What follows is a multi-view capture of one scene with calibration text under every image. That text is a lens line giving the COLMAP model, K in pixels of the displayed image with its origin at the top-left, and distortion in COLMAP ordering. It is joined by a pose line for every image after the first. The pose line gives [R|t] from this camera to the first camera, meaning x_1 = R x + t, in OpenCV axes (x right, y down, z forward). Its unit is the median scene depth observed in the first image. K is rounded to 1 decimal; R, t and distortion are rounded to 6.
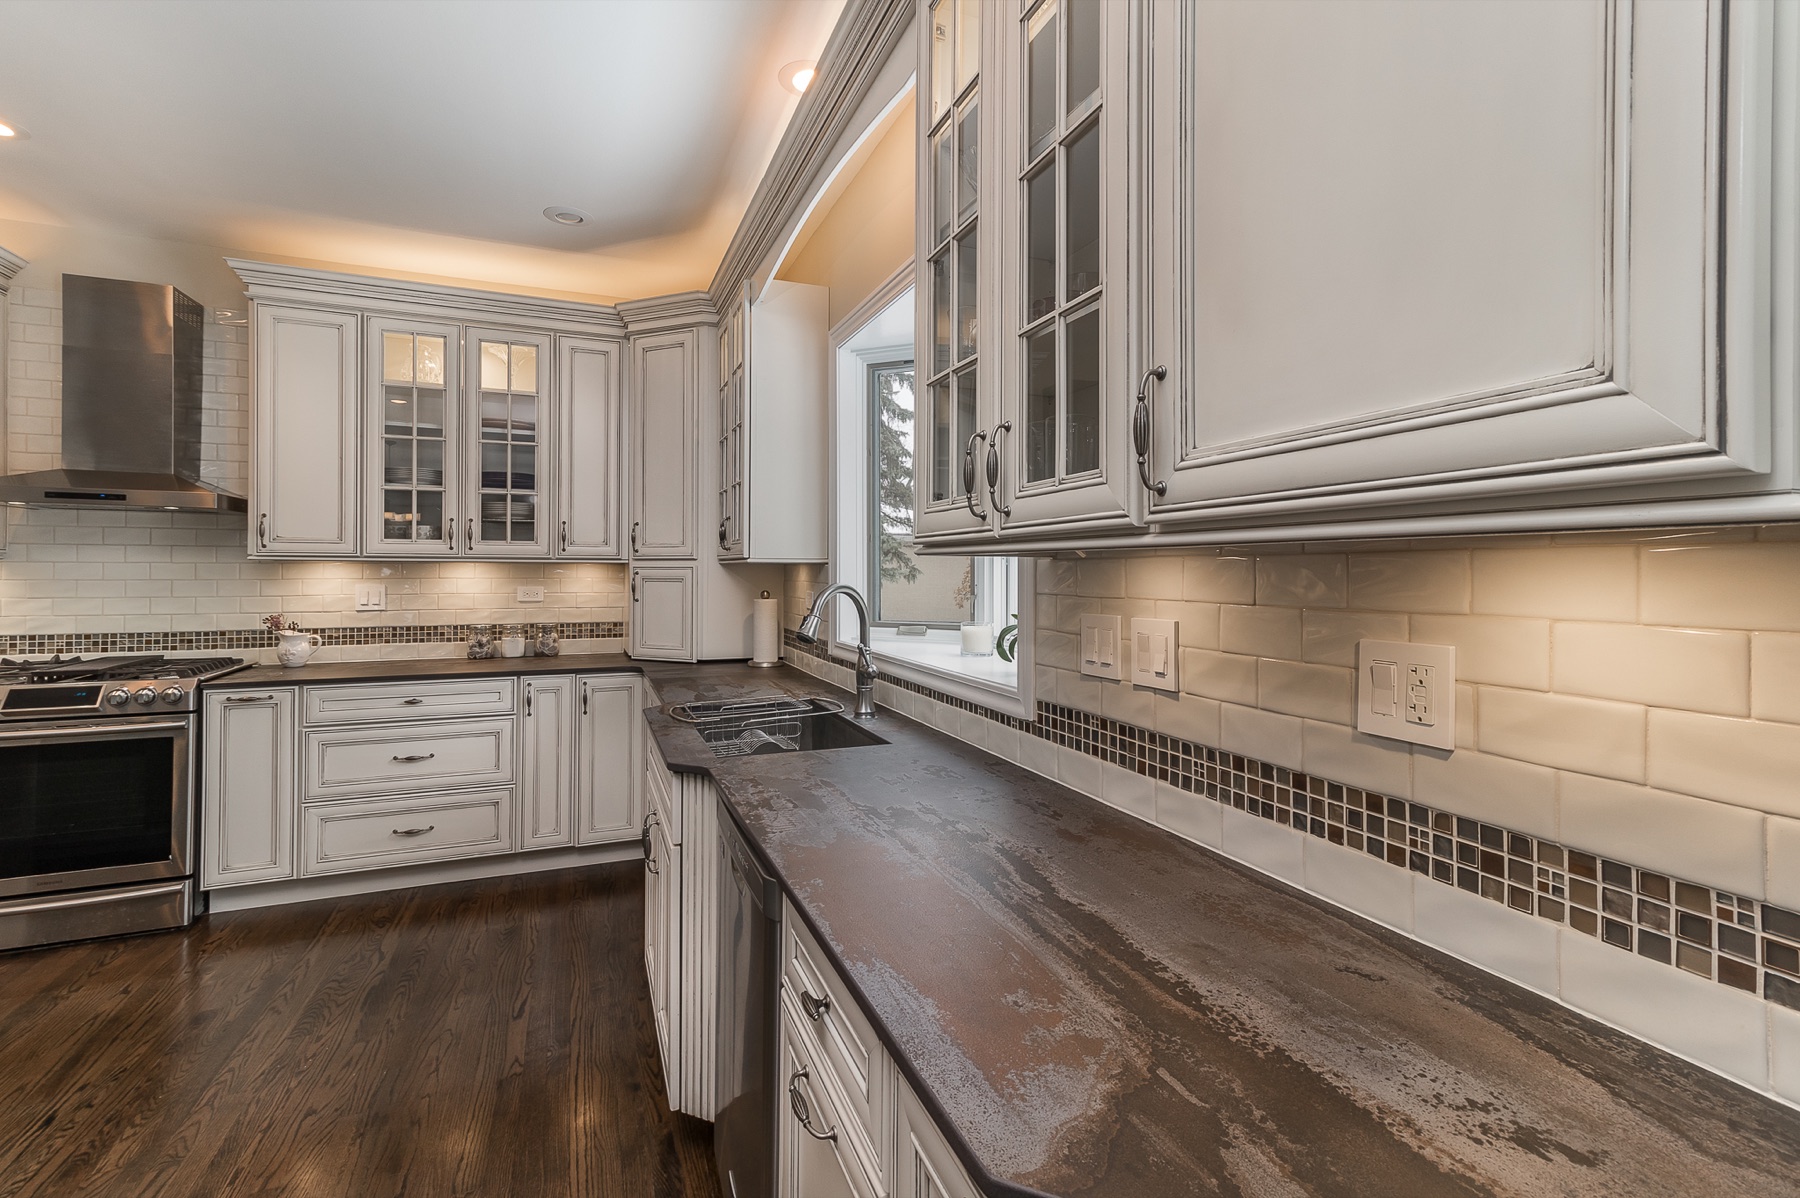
lens RADIAL K [[821.5, 0, 900.5], [0, 821.5, 566.1], [0, 0, 1]] dist [0.020708, 0.000422]
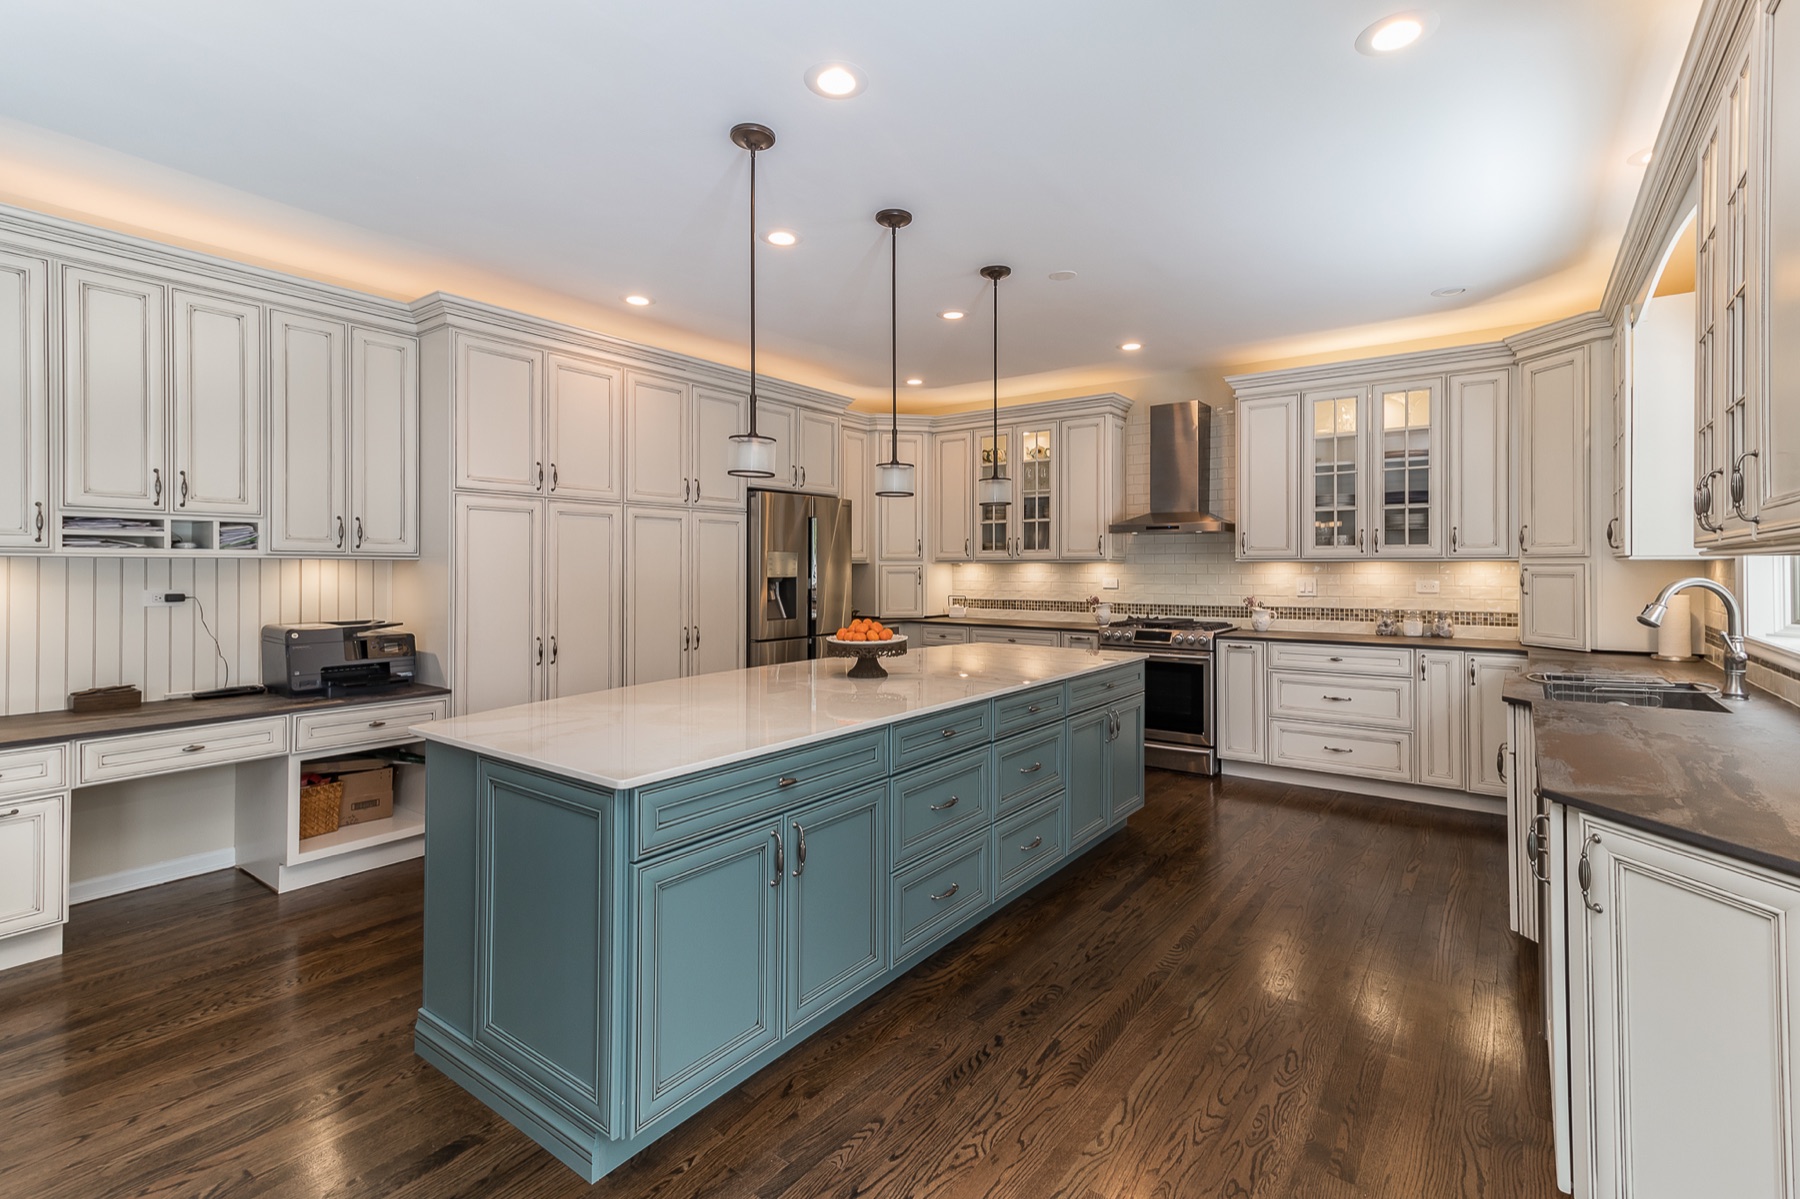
lens RADIAL K [[824.5, 0, 904.6], [0, 824.5, 564.0], [0, 0, 1]] dist [0.018766, 0.000125]
pose [[0.529915, -0.008145, -0.848011, 0.241546], [0.008643, 0.999954, -0.004203, -0.001821], [0.848007, -0.005102, 0.529961, -0.407065]]
